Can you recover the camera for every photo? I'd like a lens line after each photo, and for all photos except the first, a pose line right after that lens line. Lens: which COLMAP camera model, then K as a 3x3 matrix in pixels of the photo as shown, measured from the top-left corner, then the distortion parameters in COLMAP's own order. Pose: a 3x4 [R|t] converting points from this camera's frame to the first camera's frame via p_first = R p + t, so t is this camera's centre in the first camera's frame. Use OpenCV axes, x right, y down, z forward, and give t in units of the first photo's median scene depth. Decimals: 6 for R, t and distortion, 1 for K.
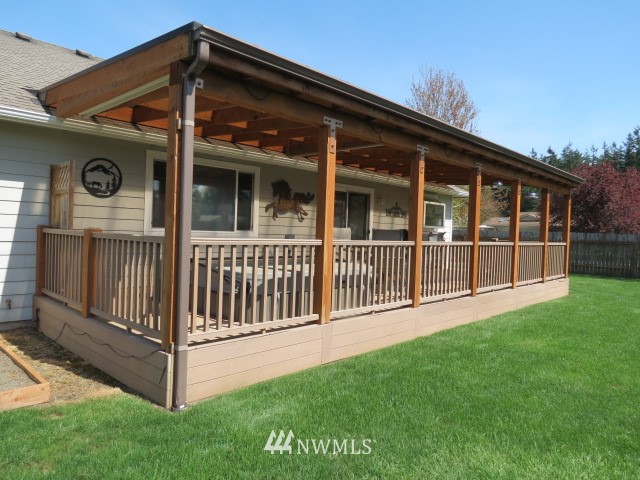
lens RADIAL K [[456.2, 0, 320.8], [0, 456.2, 239.1], [0, 0, 1]] dist [-0.032717, 0.006993]
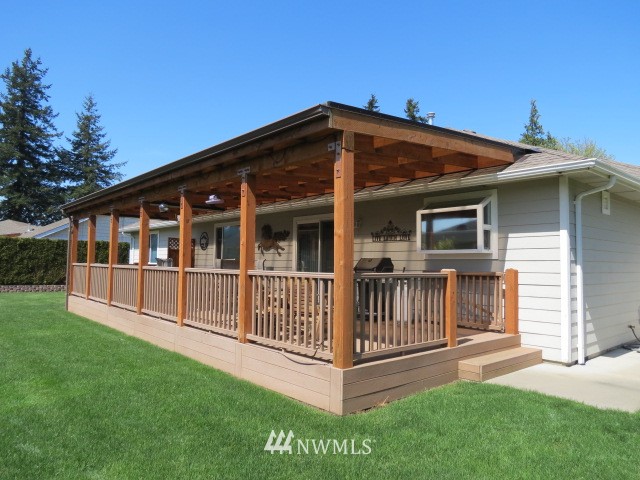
lens RADIAL K [[456.2, 0, 321.6], [0, 456.2, 240.8], [0, 0, 1]] dist [-0.032717, 0.006993]
pose [[-0.075261, -0.085693, -0.993475, 1.146470], [-0.030217, 0.996039, -0.083625, 0.017190], [0.996706, 0.023727, -0.077552, 1.242459]]
